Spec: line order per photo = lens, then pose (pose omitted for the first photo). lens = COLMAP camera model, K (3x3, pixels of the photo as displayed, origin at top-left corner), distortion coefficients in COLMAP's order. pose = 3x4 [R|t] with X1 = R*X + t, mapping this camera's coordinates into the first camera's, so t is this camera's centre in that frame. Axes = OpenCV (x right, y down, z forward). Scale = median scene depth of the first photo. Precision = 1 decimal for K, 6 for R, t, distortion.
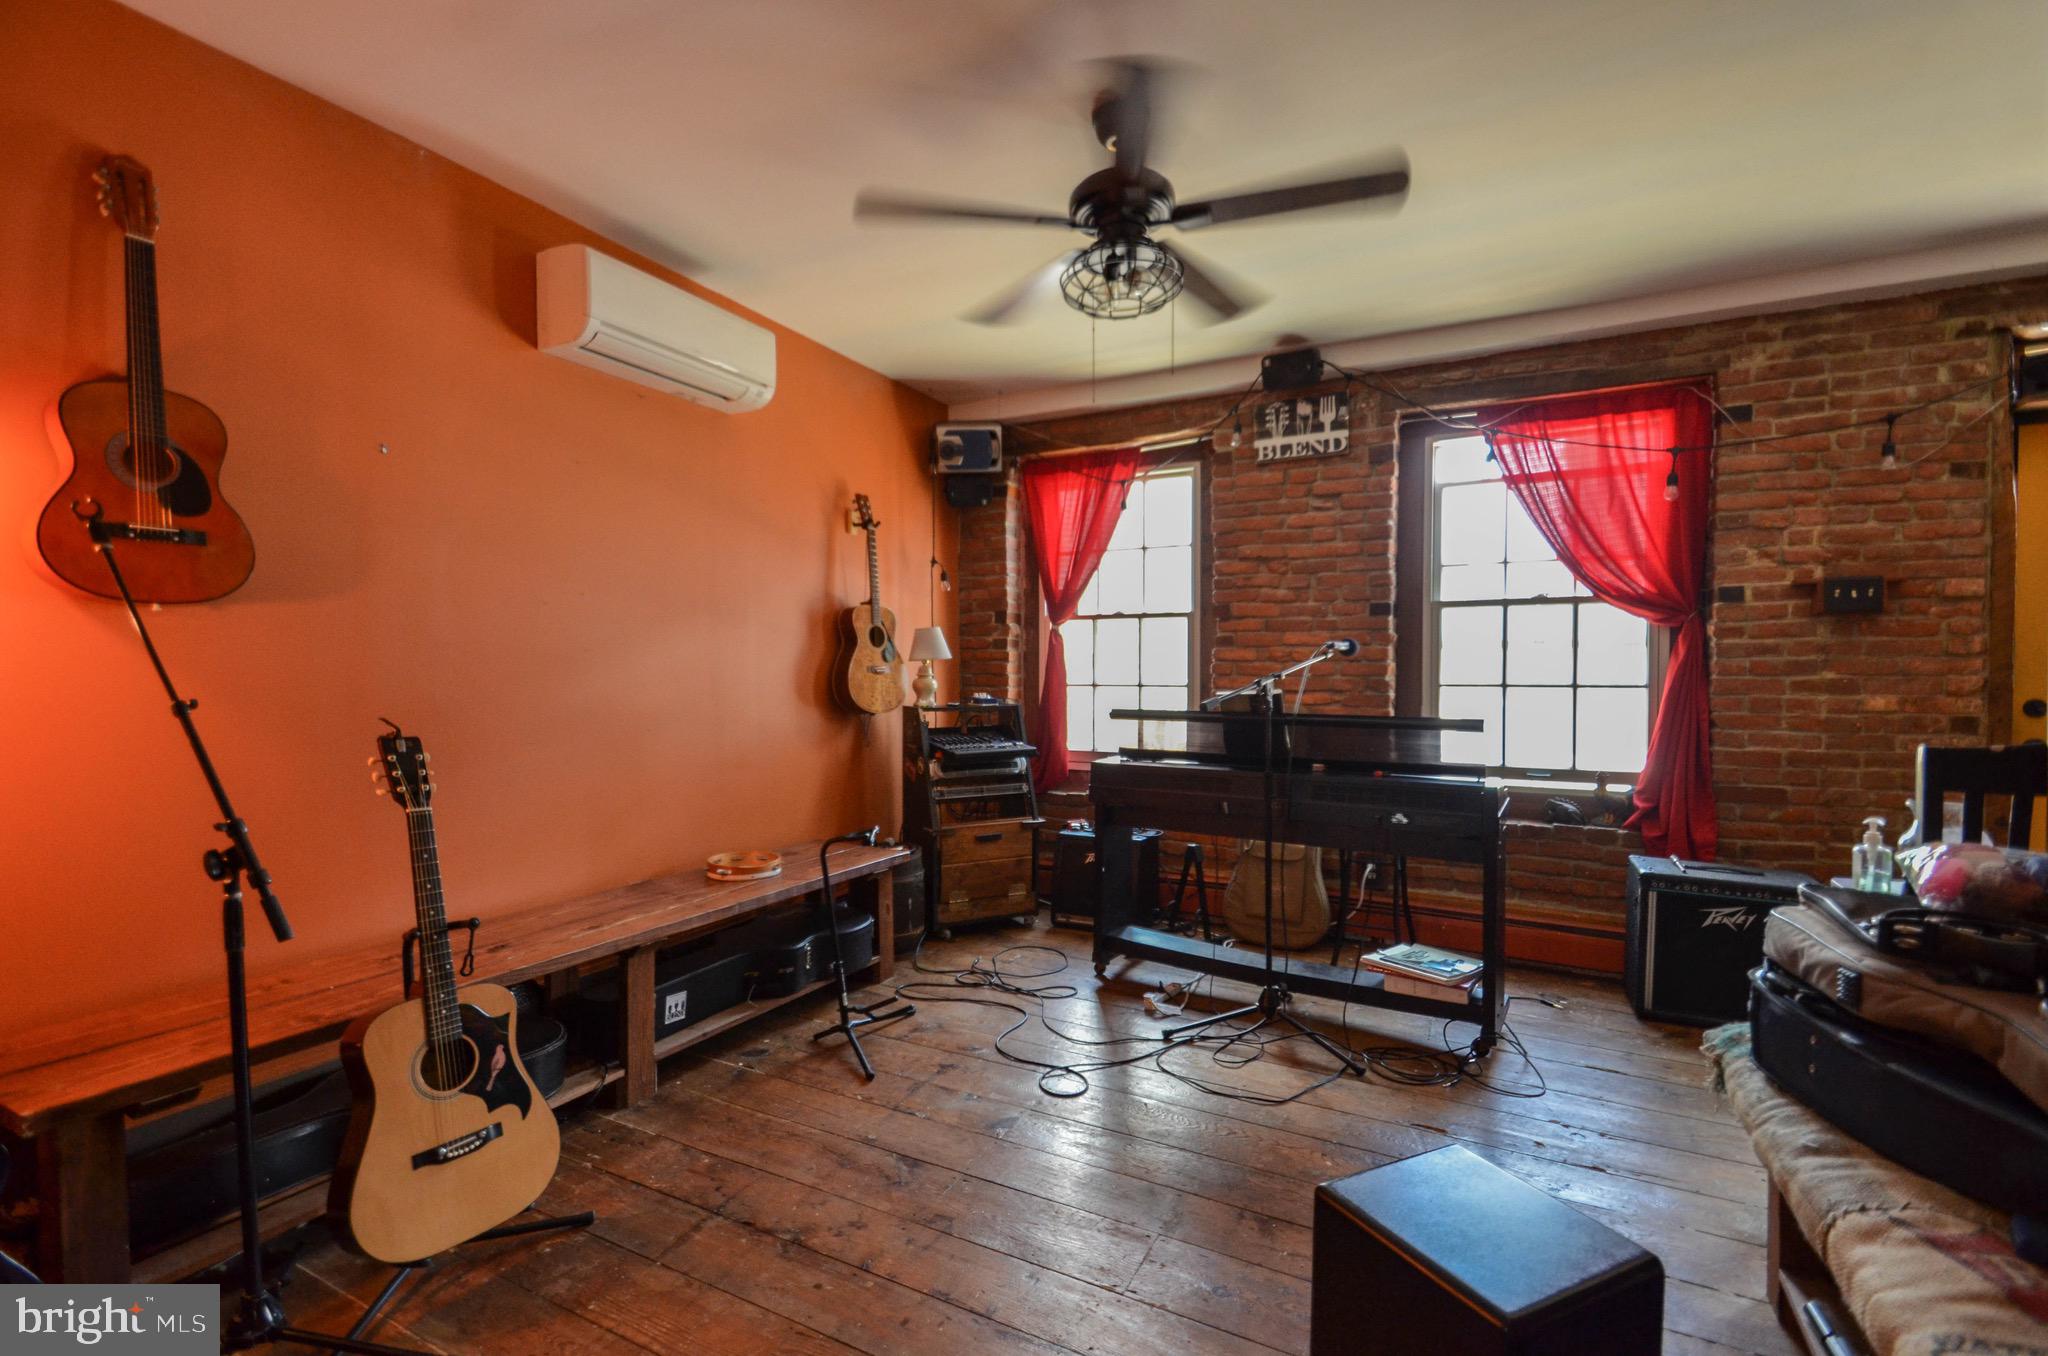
lens RADIAL K [[1069.2, 0, 1035.3], [0, 1069.2, 689.1], [0, 0, 1]] dist [0.045908, -0.056391]
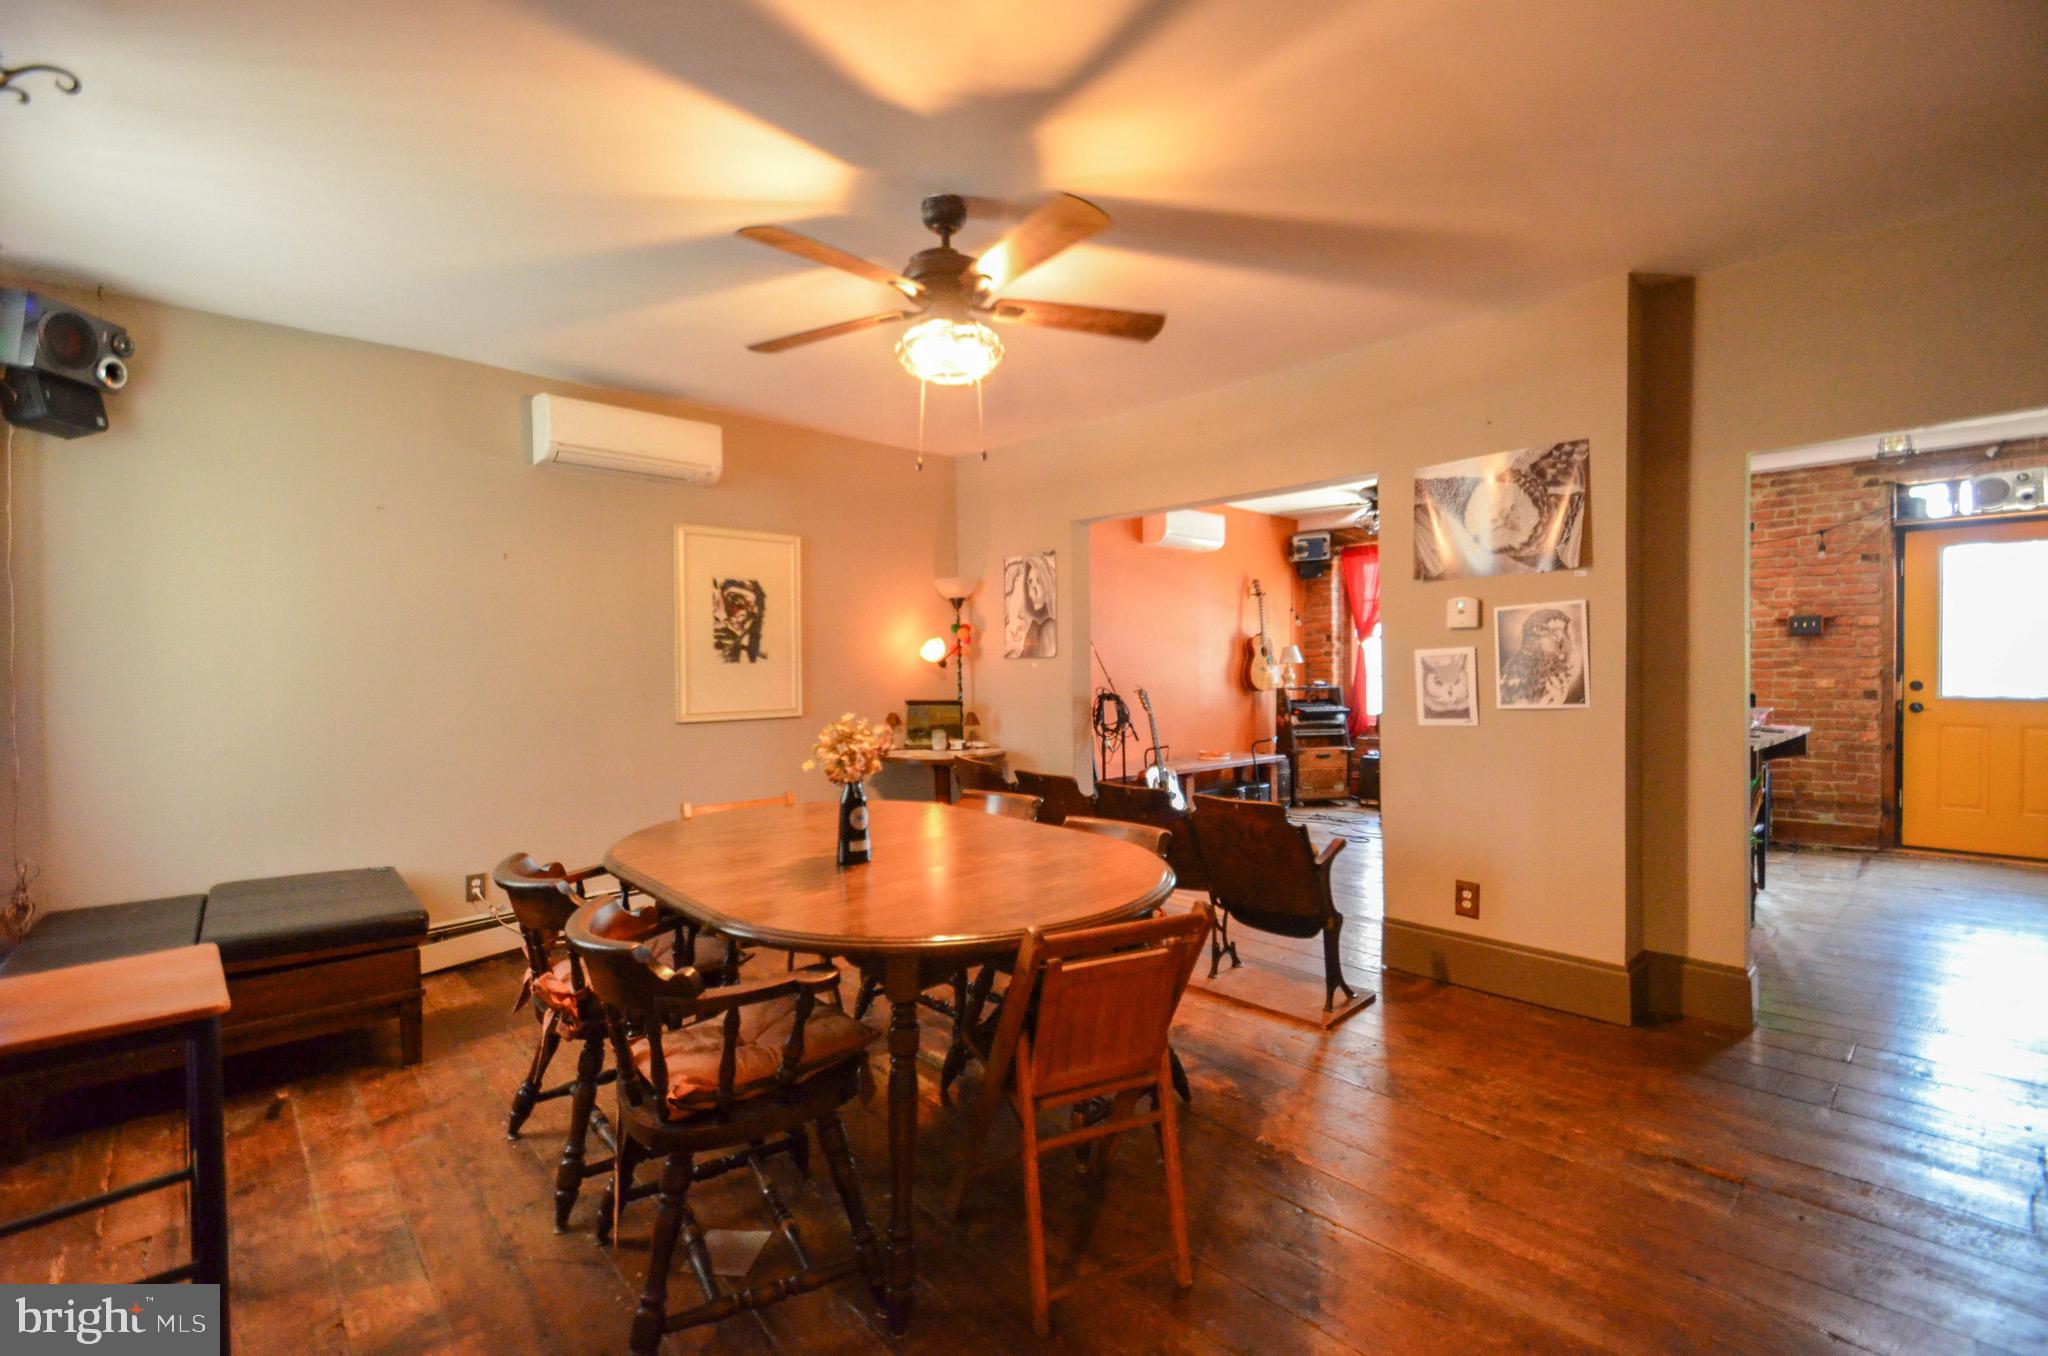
lens RADIAL K [[1069.2, 0, 1035.3], [0, 1069.2, 689.1], [0, 0, 1]] dist [0.045908, -0.056391]
pose [[0.958382, -0.001036, -0.285487, 0.012082], [0.001550, 0.999998, 0.001577, 0.017672], [0.285485, -0.001954, 0.958381, -1.134399]]
